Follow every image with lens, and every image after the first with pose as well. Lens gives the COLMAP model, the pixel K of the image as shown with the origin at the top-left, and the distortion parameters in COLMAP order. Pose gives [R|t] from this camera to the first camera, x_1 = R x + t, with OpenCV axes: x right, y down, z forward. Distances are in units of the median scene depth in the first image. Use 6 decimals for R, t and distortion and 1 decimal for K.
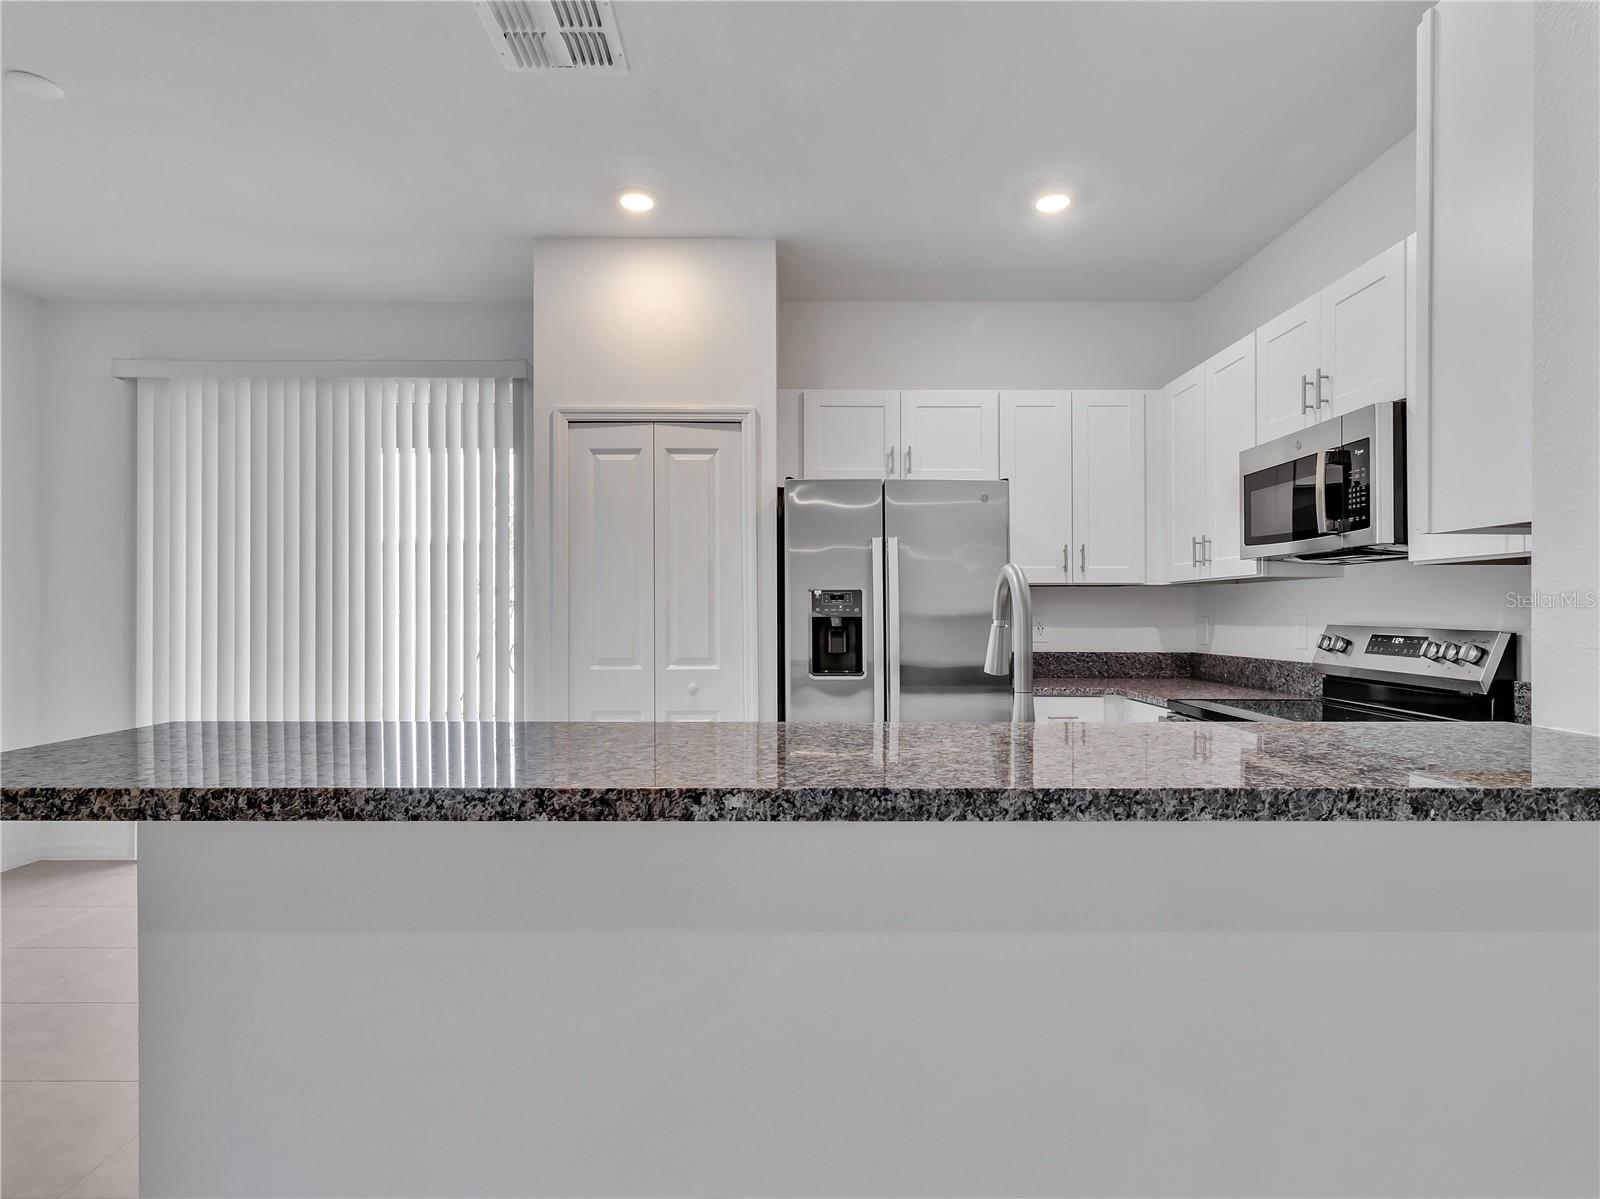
lens RADIAL K [[851.1, 0, 791.4], [0, 851.1, 604.9], [0, 0, 1]] dist [0.000915, -0.000064]
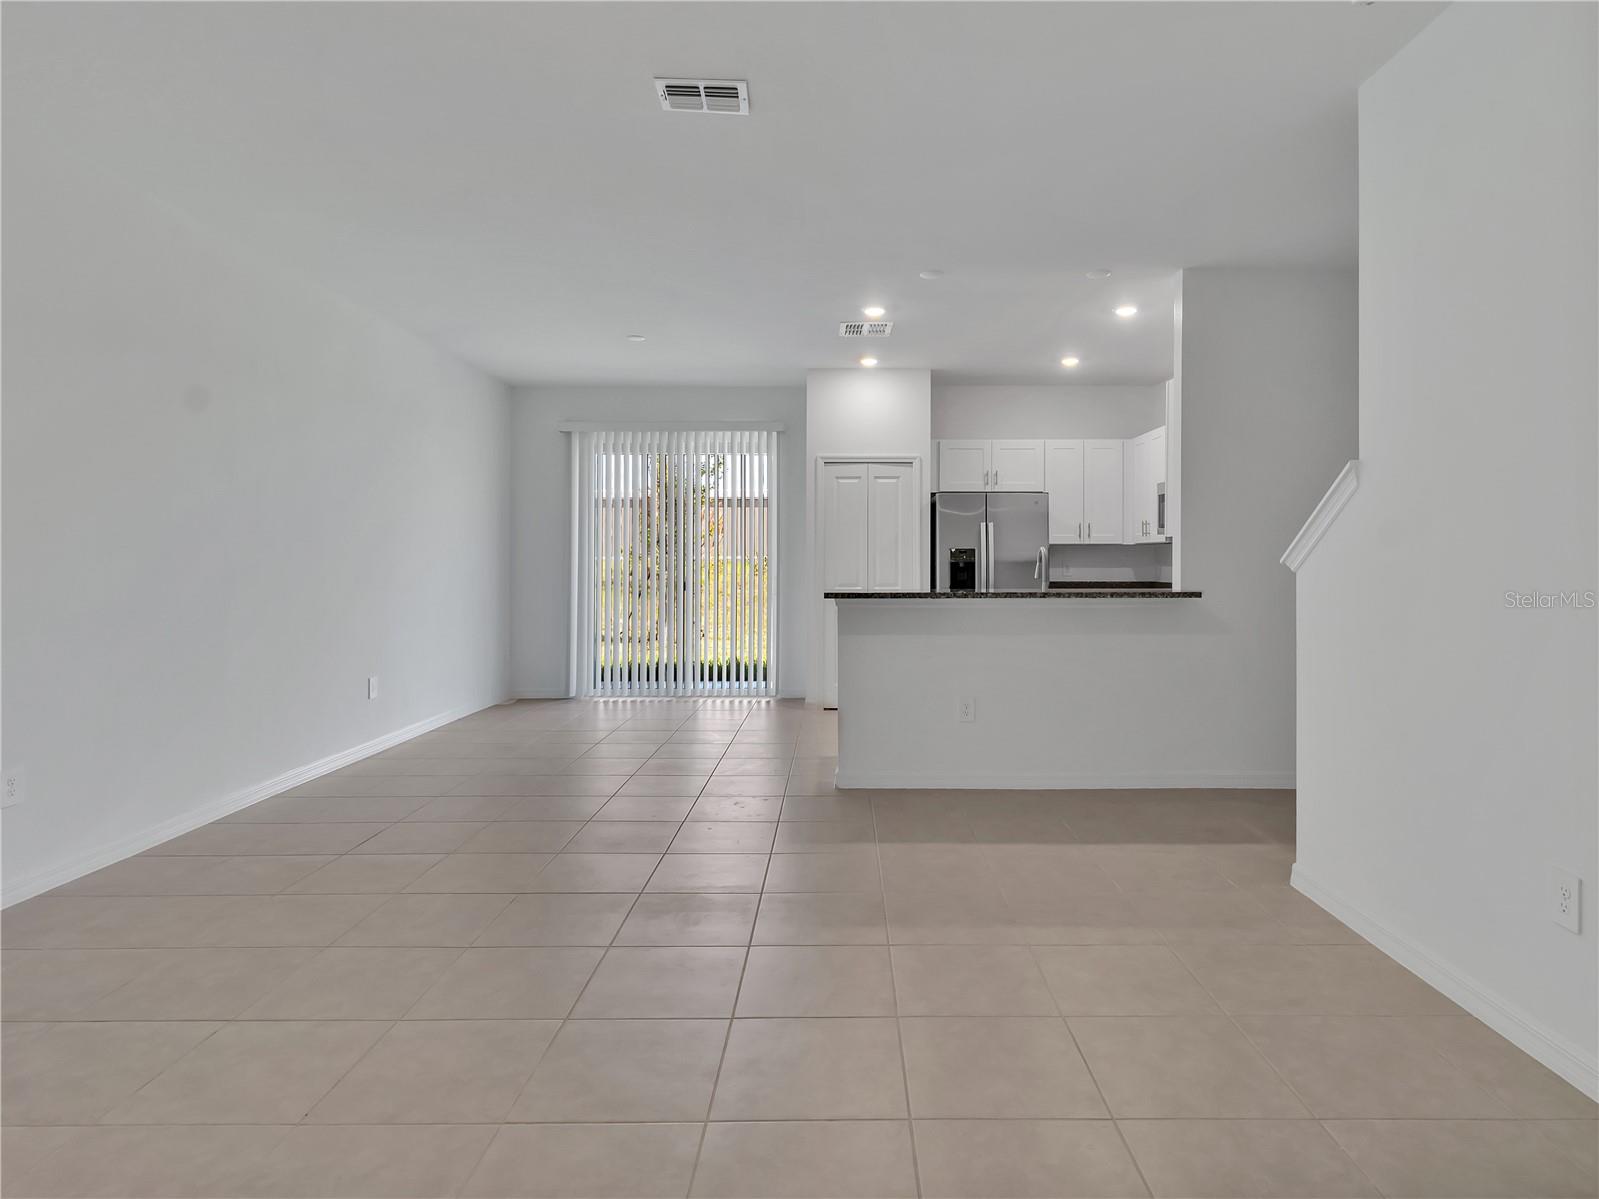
lens RADIAL K [[866.9, 0, 846.6], [0, 866.9, 593.2], [0, 0, 1]] dist [0.000714, -0.000100]
pose [[0.999995, -0.001415, 0.002695, -0.220411], [0.001287, 0.998898, 0.046925, -0.008664], [-0.002758, -0.046921, 0.998895, -1.023950]]
